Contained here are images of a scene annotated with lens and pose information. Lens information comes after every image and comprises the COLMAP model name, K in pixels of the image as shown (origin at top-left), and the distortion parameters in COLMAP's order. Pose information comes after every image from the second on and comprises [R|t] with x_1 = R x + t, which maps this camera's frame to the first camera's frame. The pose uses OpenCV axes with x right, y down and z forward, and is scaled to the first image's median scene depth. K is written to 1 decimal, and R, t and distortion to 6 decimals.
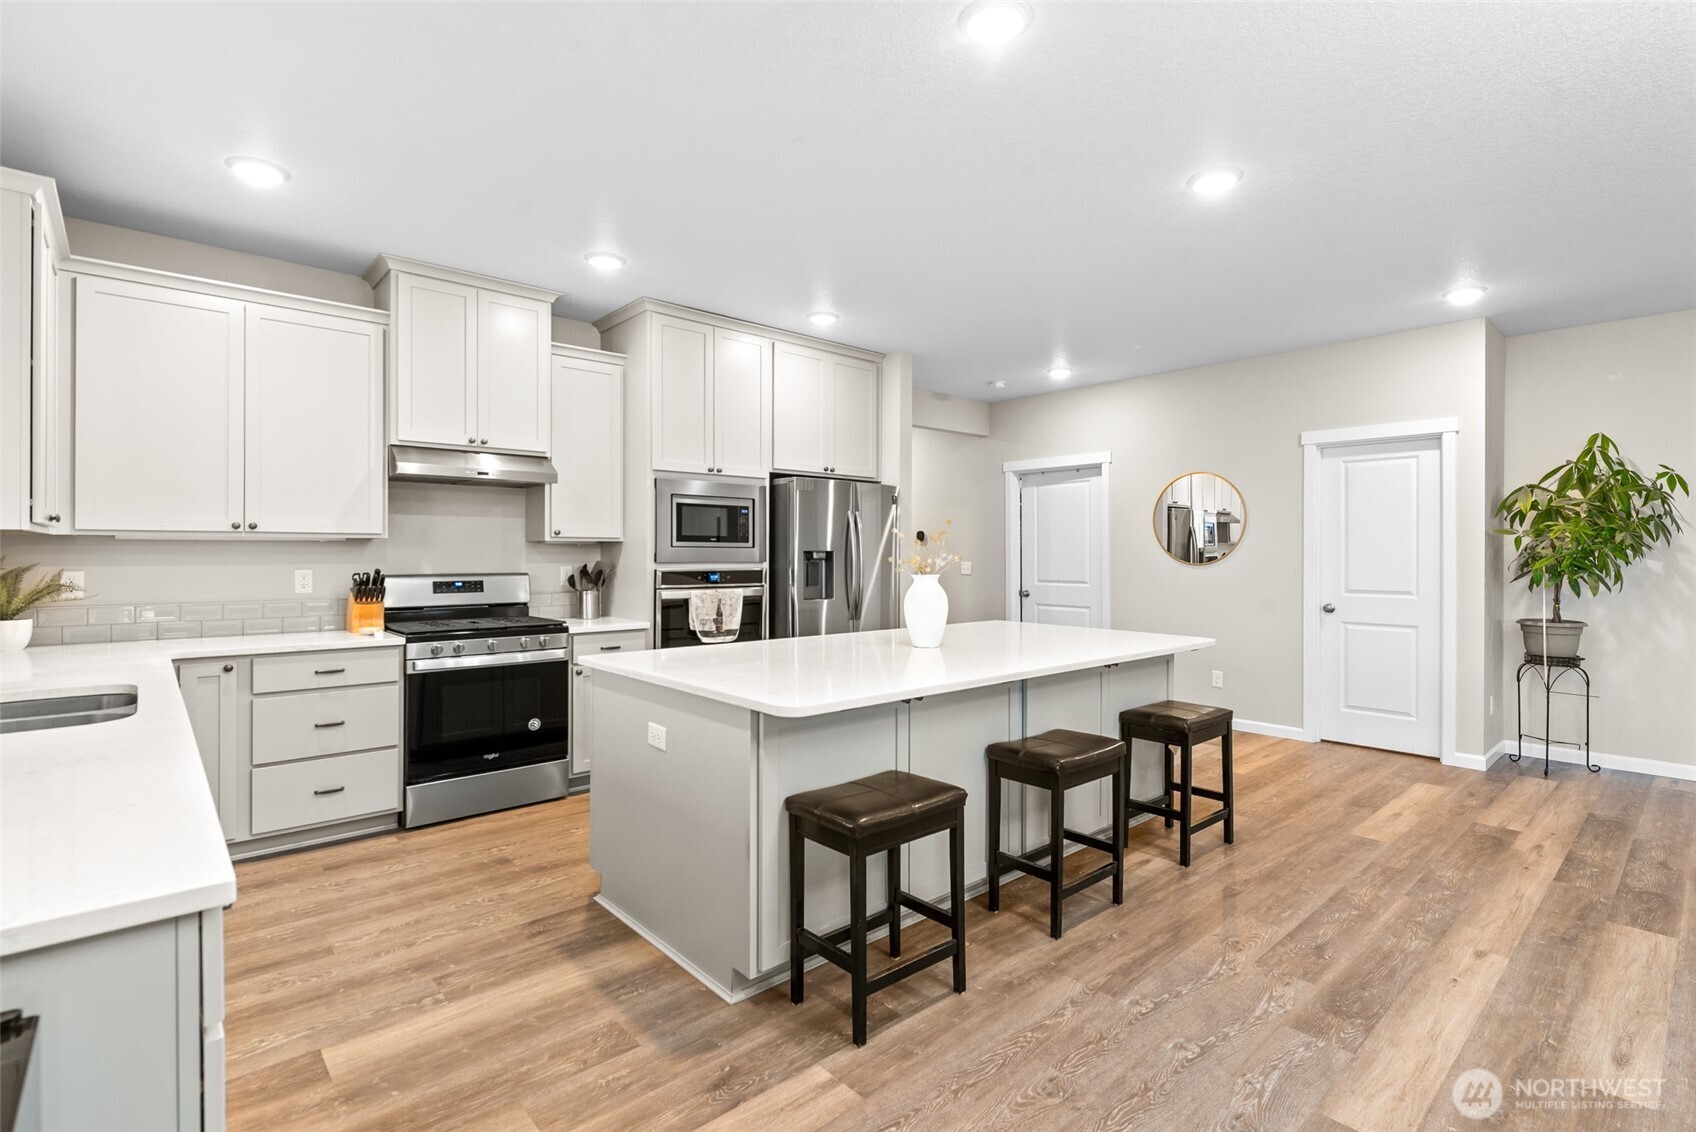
lens RADIAL K [[800.5, 0, 854.5], [0, 800.5, 552.2], [0, 0, 1]] dist [-0.001339, -0.003078]
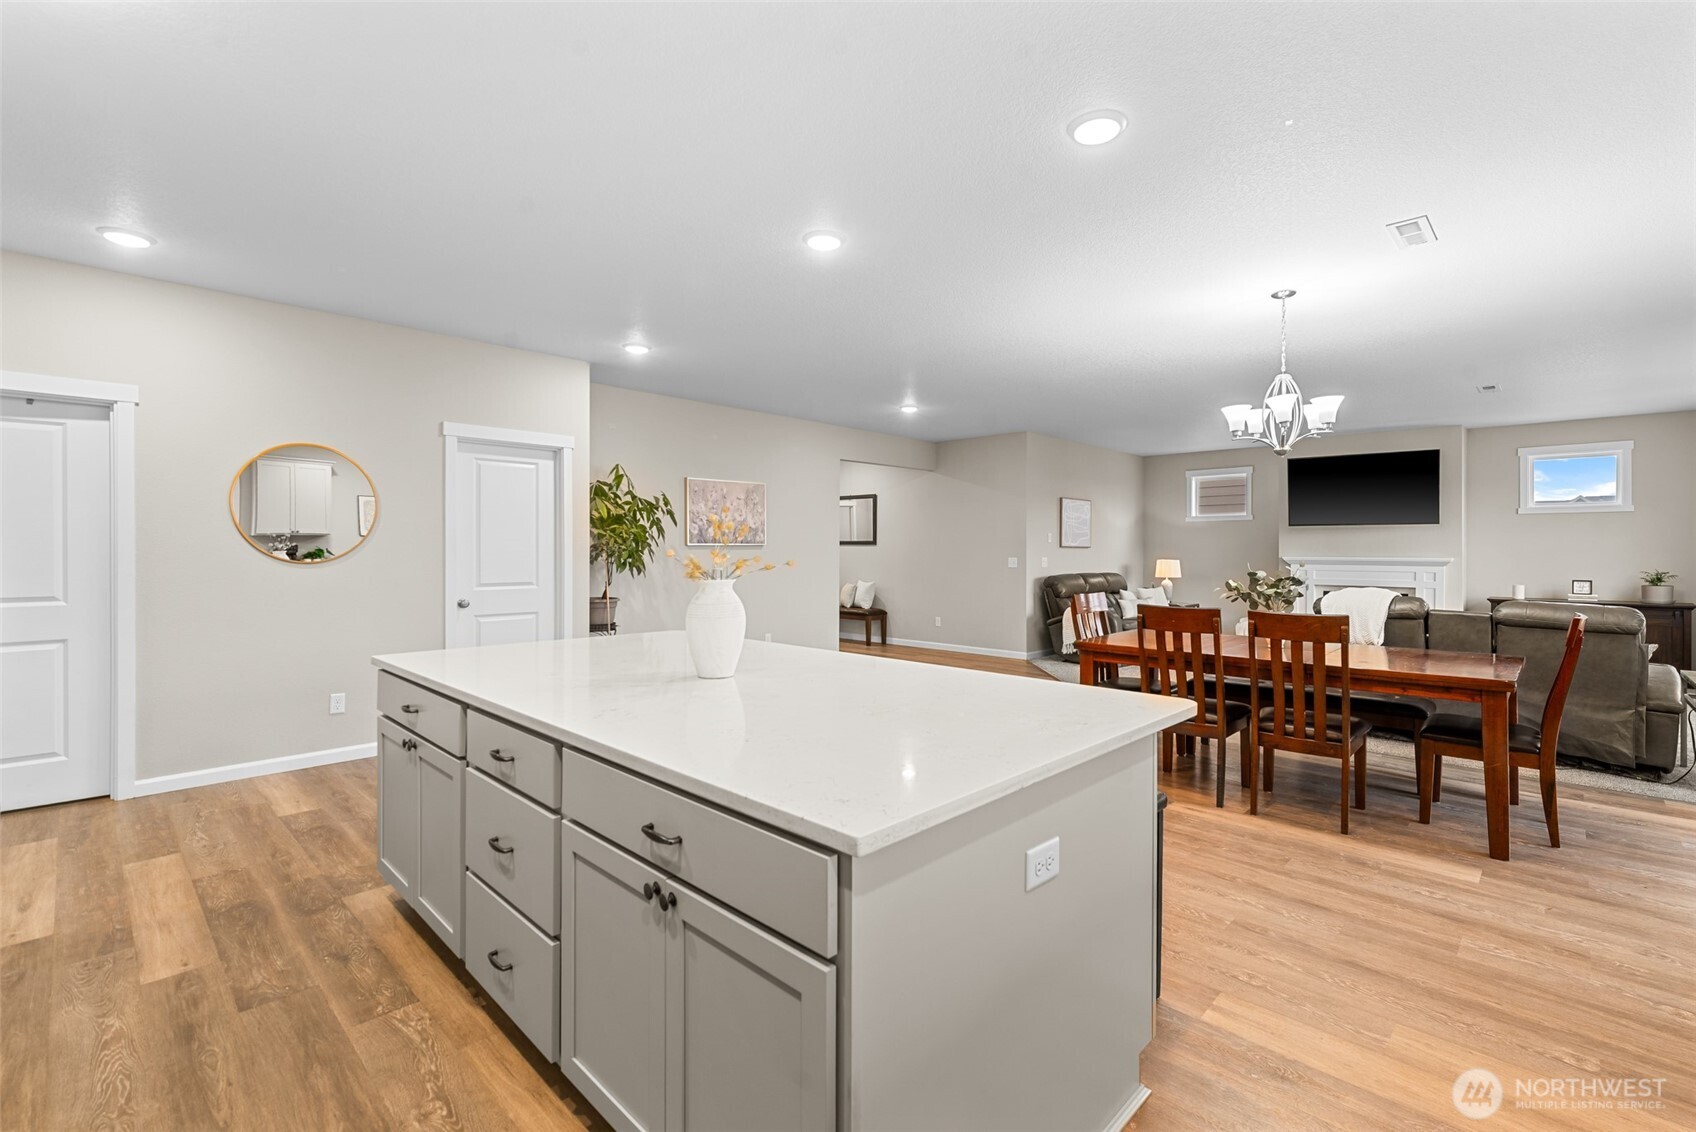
lens RADIAL K [[744.3, 0, 862.0], [0, 744.3, 560.2], [0, 0, 1]] dist [-0.000459, 0.000214]
pose [[-0.069287, -0.016446, 0.997461, -0.456846], [-0.002767, 0.999863, 0.016293, 0.000175], [-0.997593, -0.001631, -0.069323, 0.699912]]
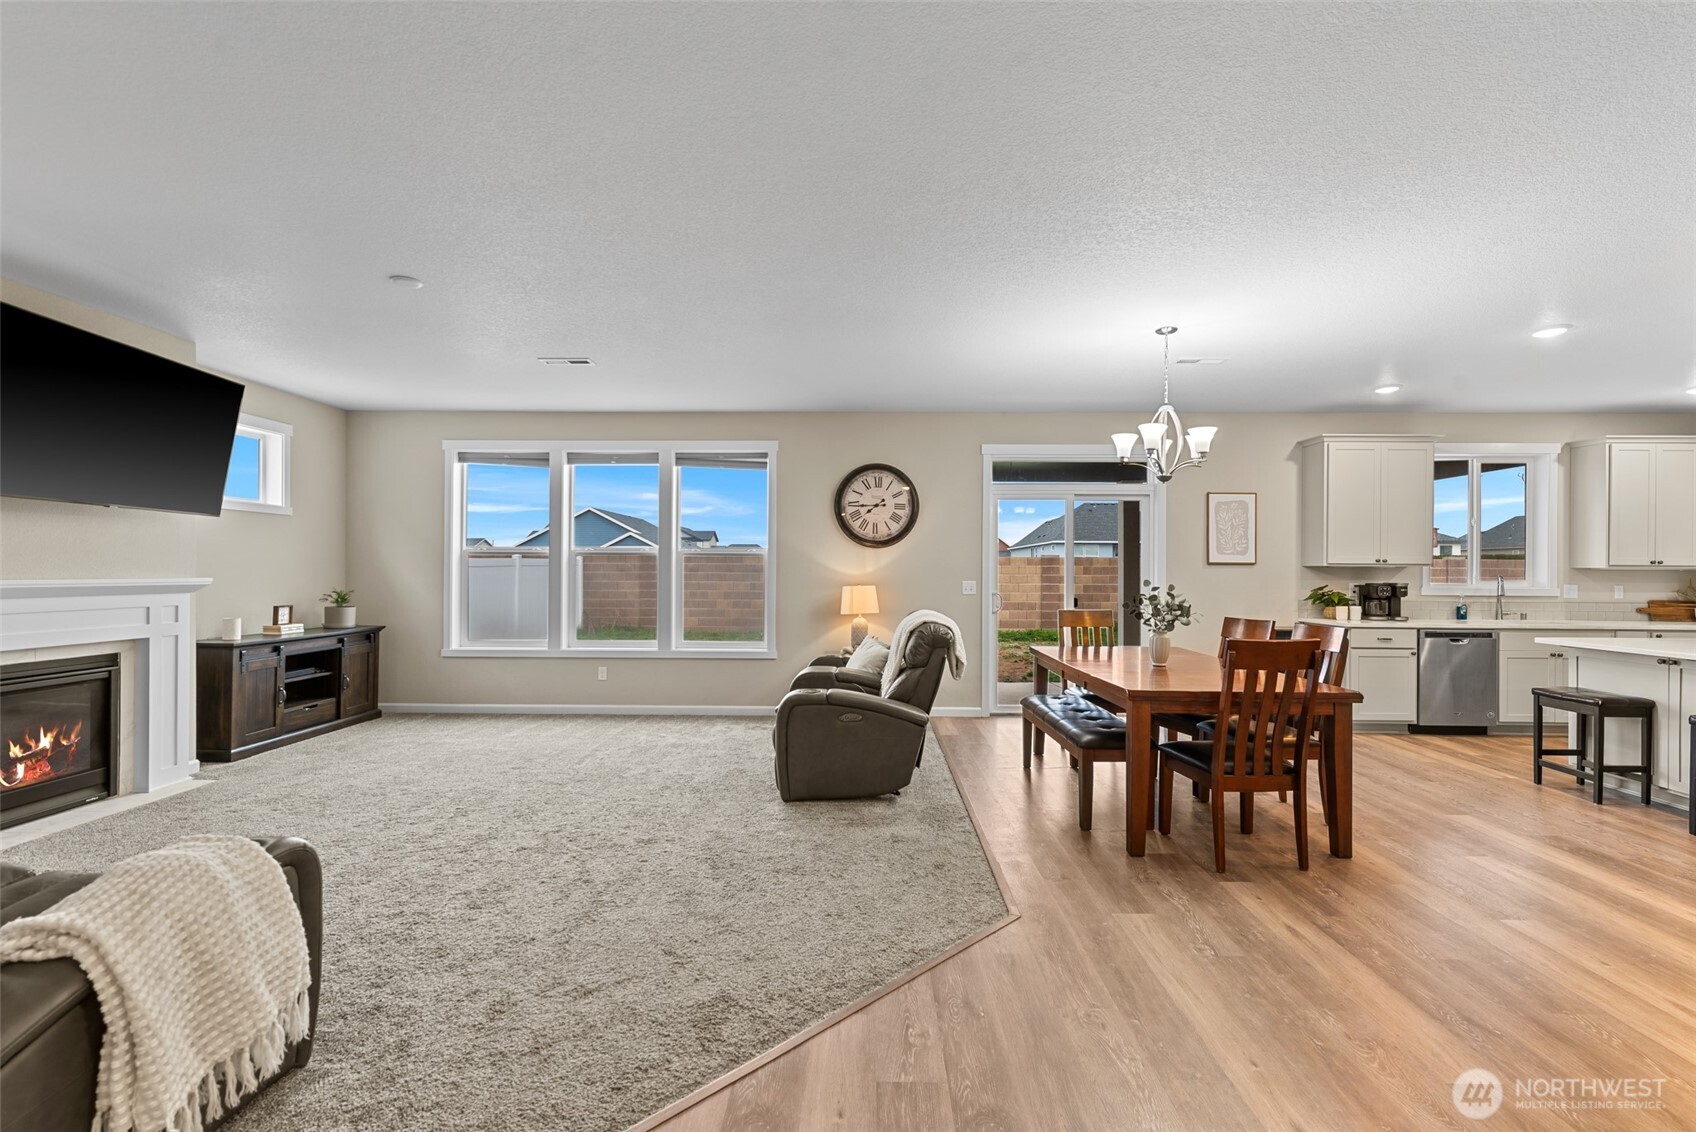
lens RADIAL K [[744.3, 0, 856.6], [0, 744.3, 559.2], [0, 0, 1]] dist [-0.000459, 0.000214]
pose [[-0.684239, -0.018276, -0.729029, 1.411833], [-0.008999, 0.999821, -0.016618, 0.003237], [0.729202, -0.004810, -0.684281, 0.496270]]
